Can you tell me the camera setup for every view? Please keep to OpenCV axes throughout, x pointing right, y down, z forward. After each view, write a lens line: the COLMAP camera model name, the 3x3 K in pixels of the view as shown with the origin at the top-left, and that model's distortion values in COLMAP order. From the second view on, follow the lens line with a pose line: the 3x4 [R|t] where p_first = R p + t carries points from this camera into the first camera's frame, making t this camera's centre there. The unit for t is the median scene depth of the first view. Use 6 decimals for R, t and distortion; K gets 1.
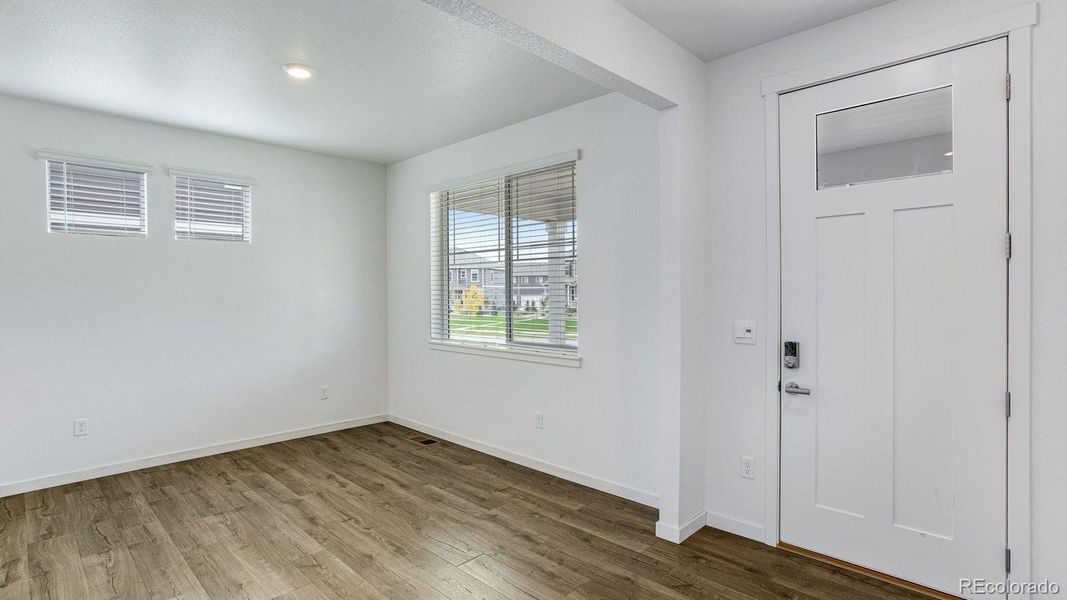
lens RADIAL K [[525.2, 0, 533.5], [0, 525.2, 300.0], [0, 0, 1]] dist [-0.060845, 0.027341]
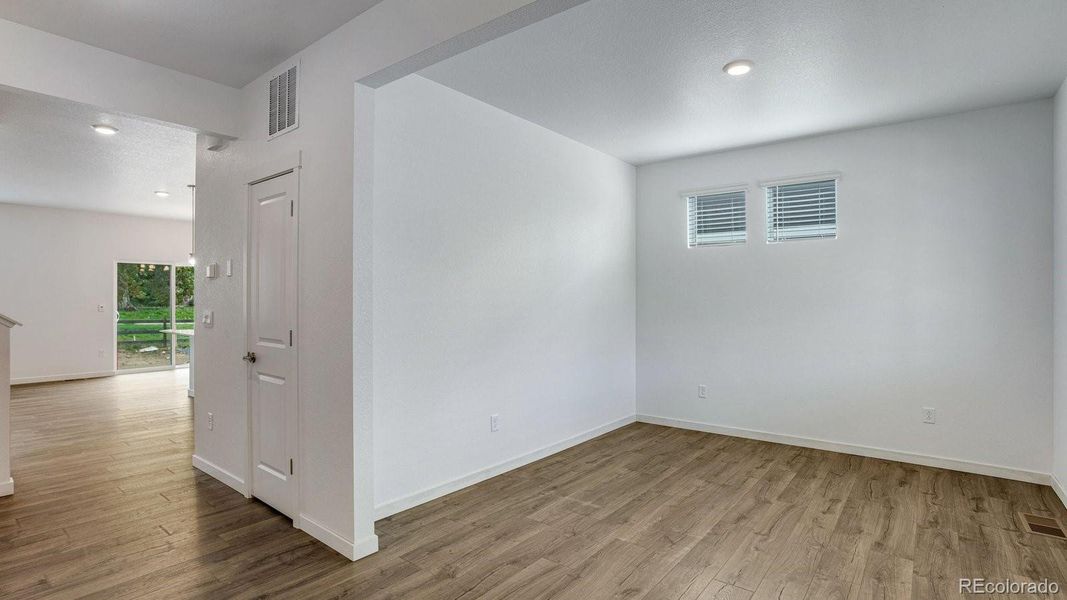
lens RADIAL K [[518.0, 0, 533.5], [0, 518.0, 300.0], [0, 0, 1]] dist [-0.006335, -0.000793]
pose [[0.116436, 0.011620, -0.993130, 0.435907], [-0.018171, 0.999789, 0.009568, 0.005632], [0.993032, 0.016932, 0.116623, 0.418157]]
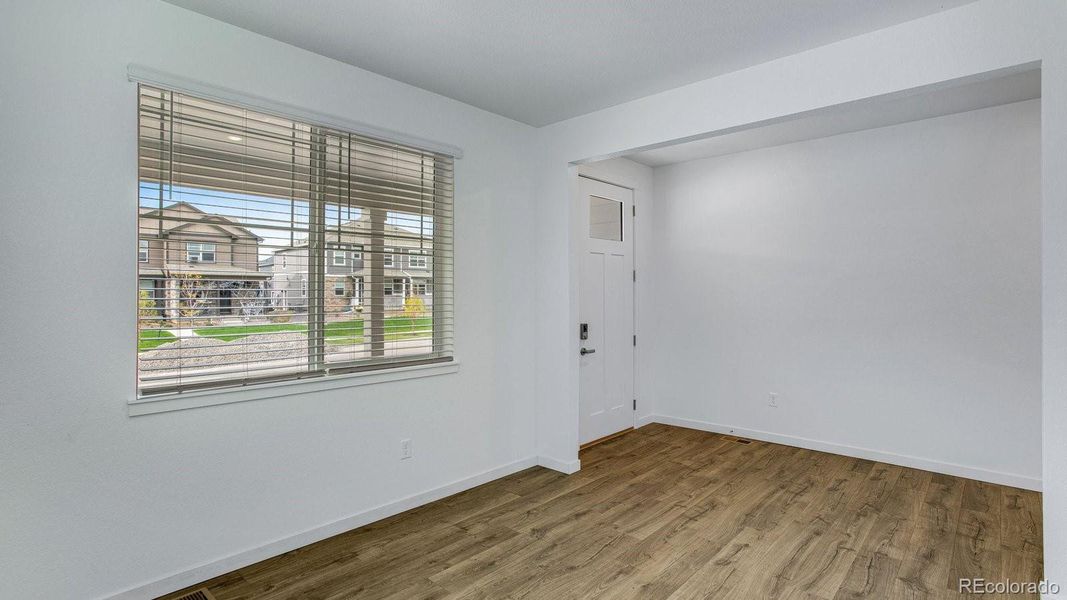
lens RADIAL K [[525.2, 0, 533.5], [0, 525.2, 300.0], [0, 0, 1]] dist [-0.060845, 0.027341]
pose [[-0.033797, -0.007236, 0.999403, -0.898883], [0.017969, 0.999808, 0.007847, -0.010272], [-0.999267, 0.018224, -0.033661, 0.905448]]
